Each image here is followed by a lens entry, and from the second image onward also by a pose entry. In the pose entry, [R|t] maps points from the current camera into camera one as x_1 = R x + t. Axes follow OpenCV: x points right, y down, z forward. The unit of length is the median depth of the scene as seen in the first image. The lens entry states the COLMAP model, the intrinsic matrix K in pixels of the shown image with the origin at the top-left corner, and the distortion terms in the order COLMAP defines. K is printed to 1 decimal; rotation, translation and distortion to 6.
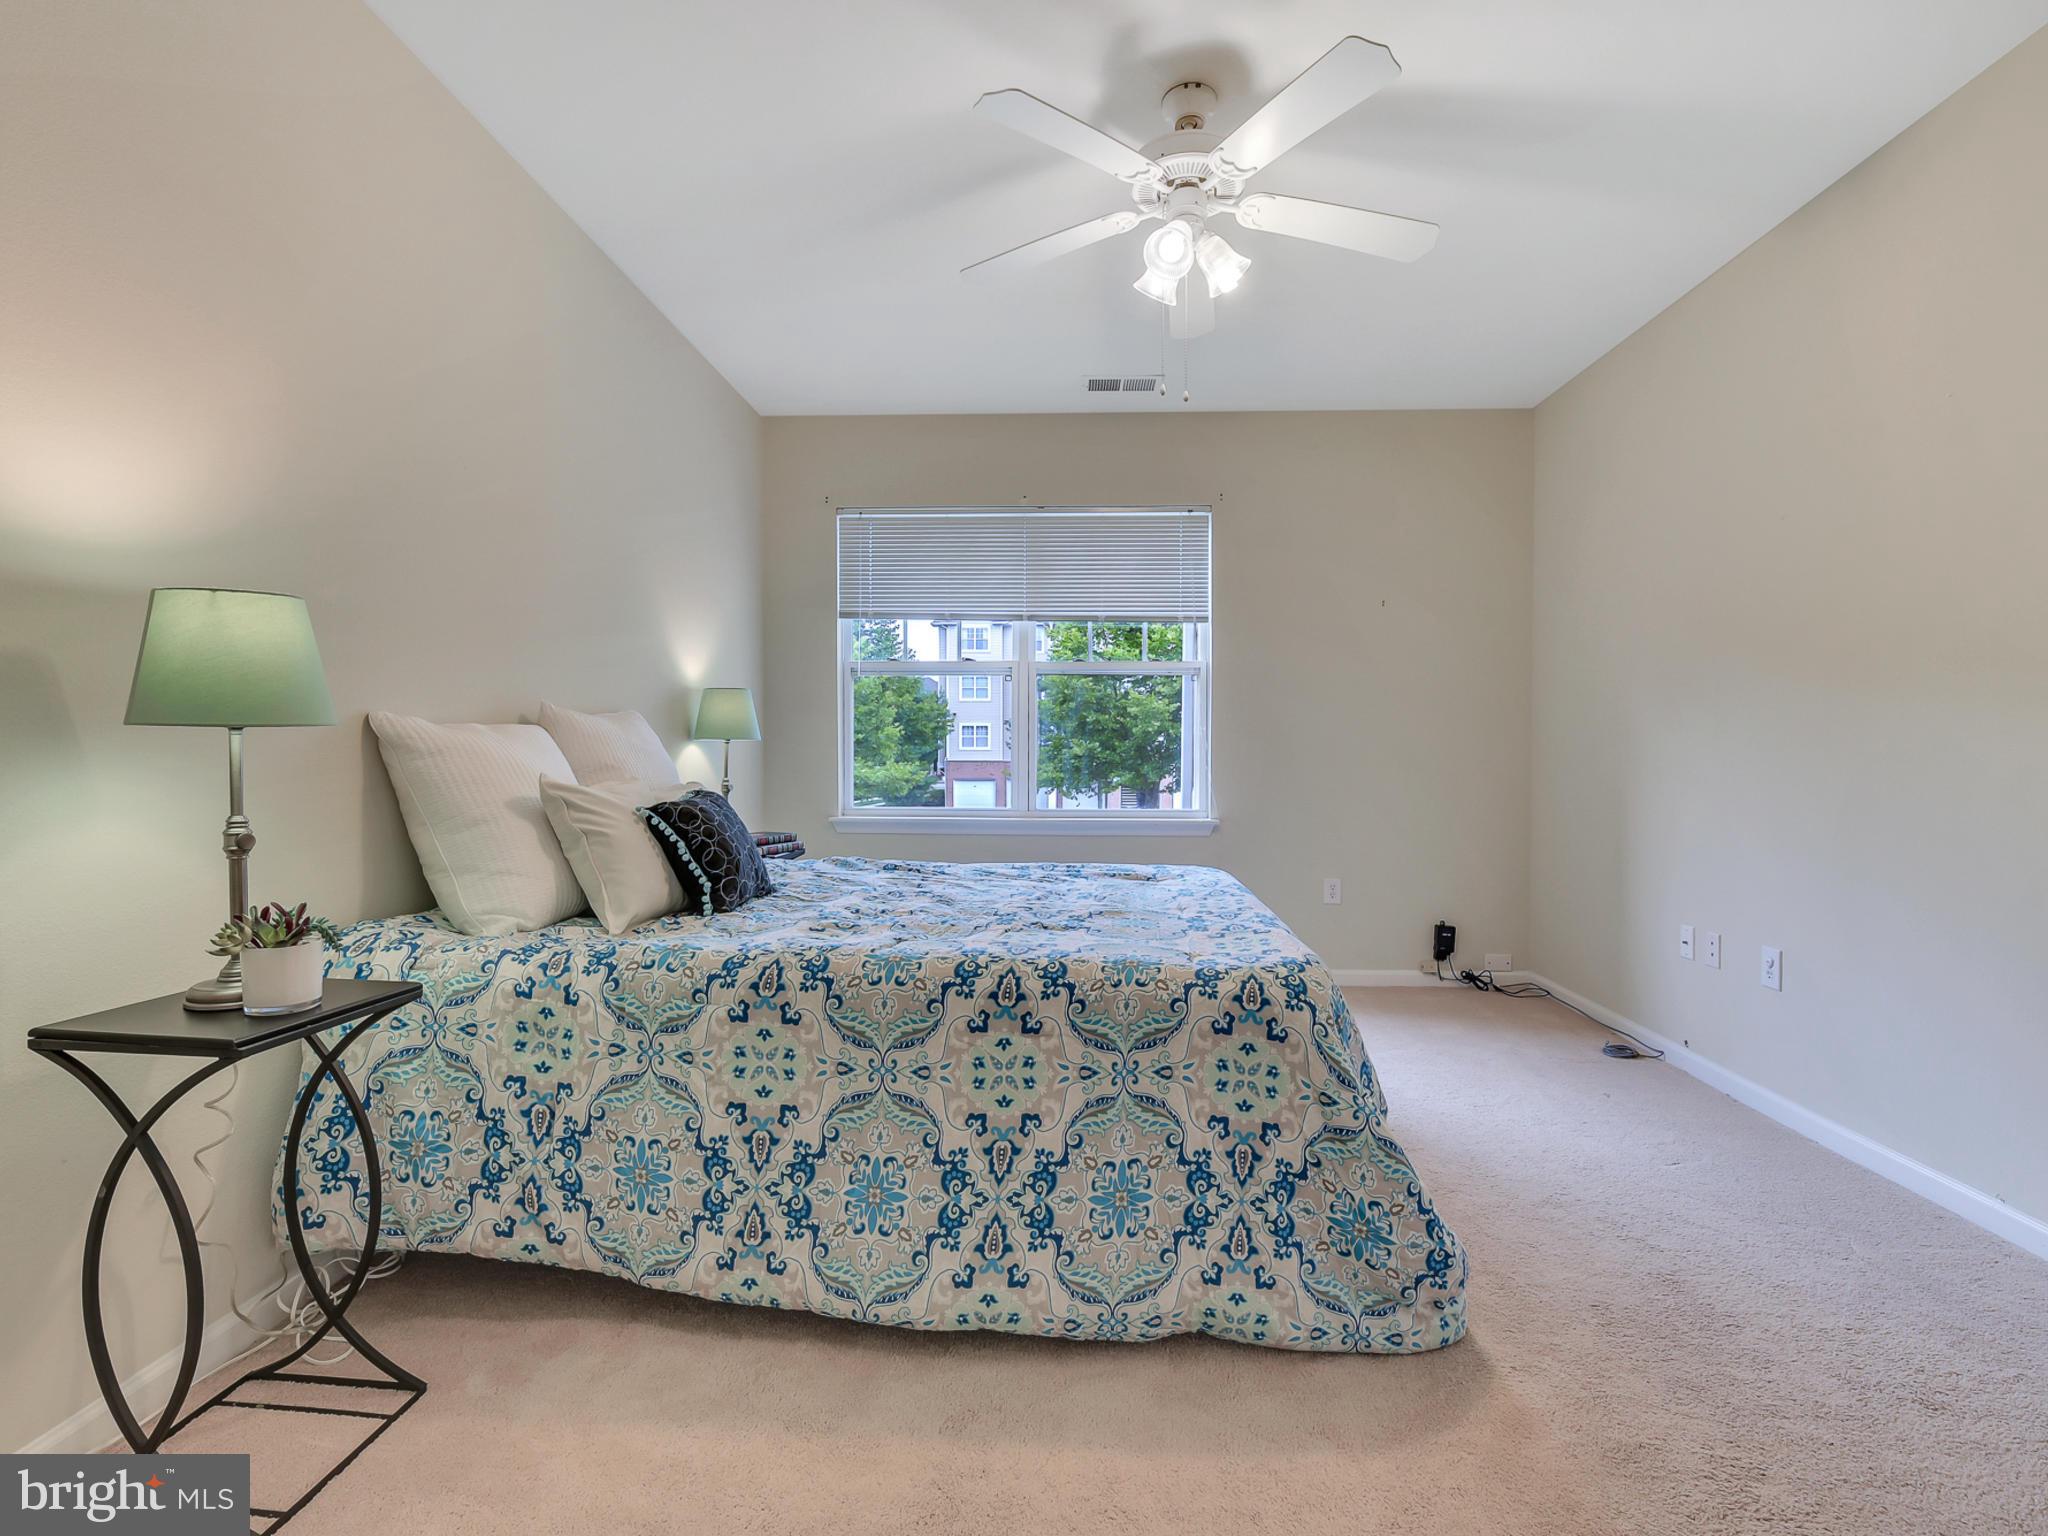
lens RADIAL K [[957.7, 0, 934.9], [0, 957.7, 768.3], [0, 0, 1]] dist [-0.003168, -0.000294]
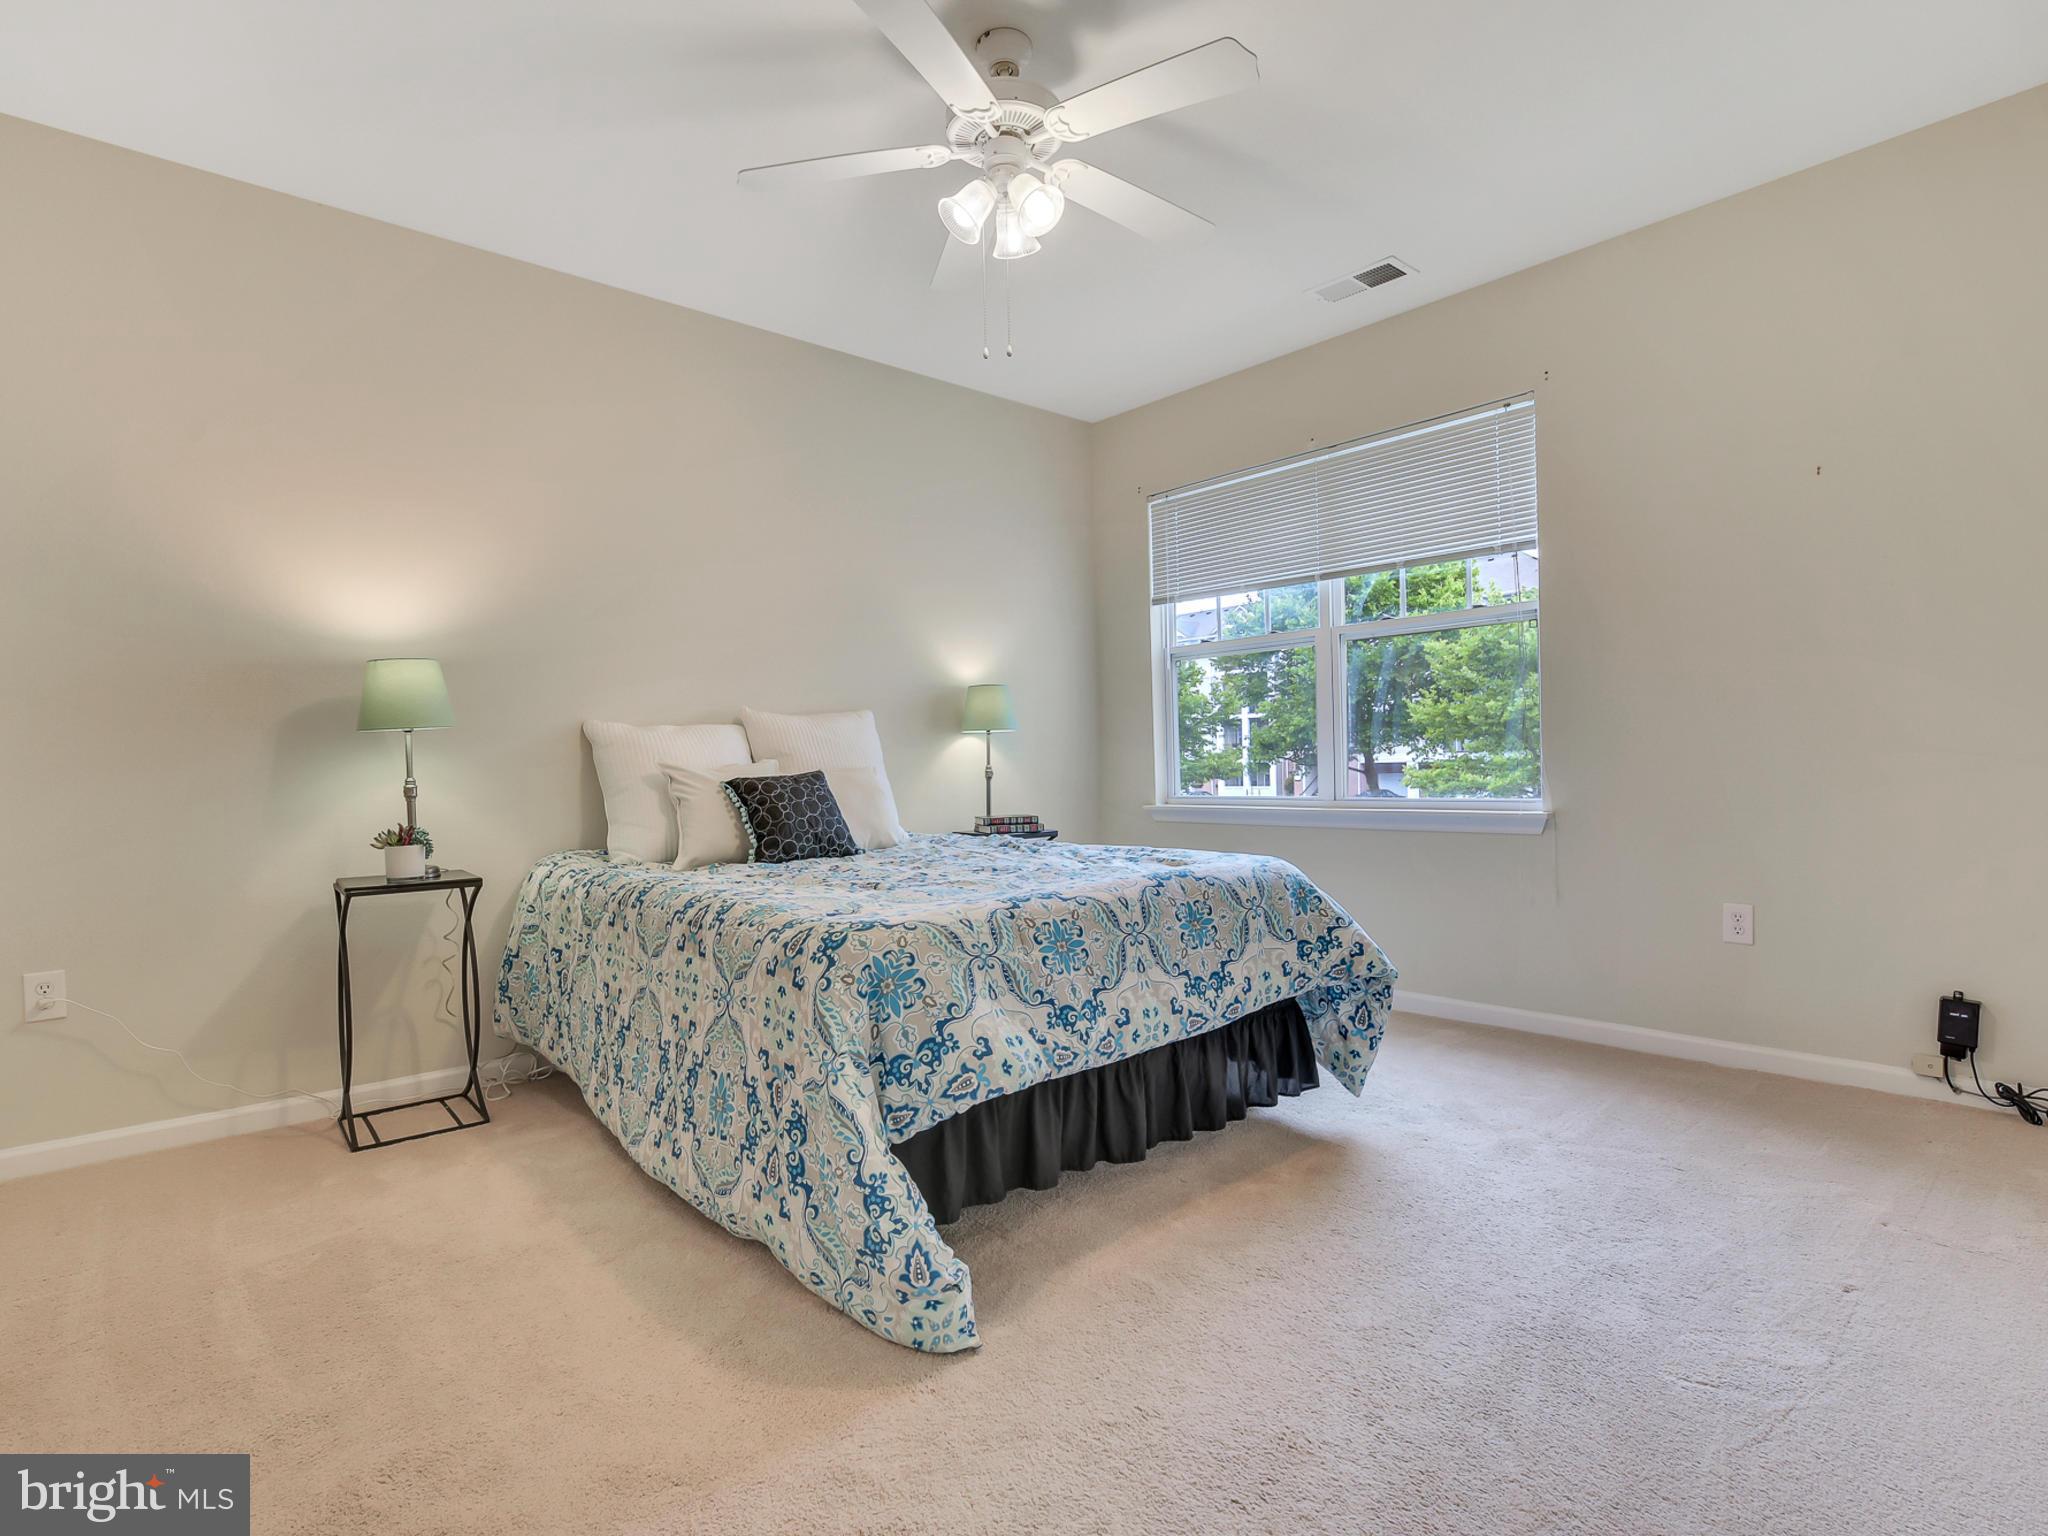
lens RADIAL K [[957.7, 0, 934.9], [0, 957.7, 768.3], [0, 0, 1]] dist [-0.003168, -0.000294]
pose [[0.707085, -0.014848, -0.706973, 1.125351], [0.011165, 0.999889, -0.009834, 0.051130], [0.707041, -0.000940, 0.707172, 0.336673]]
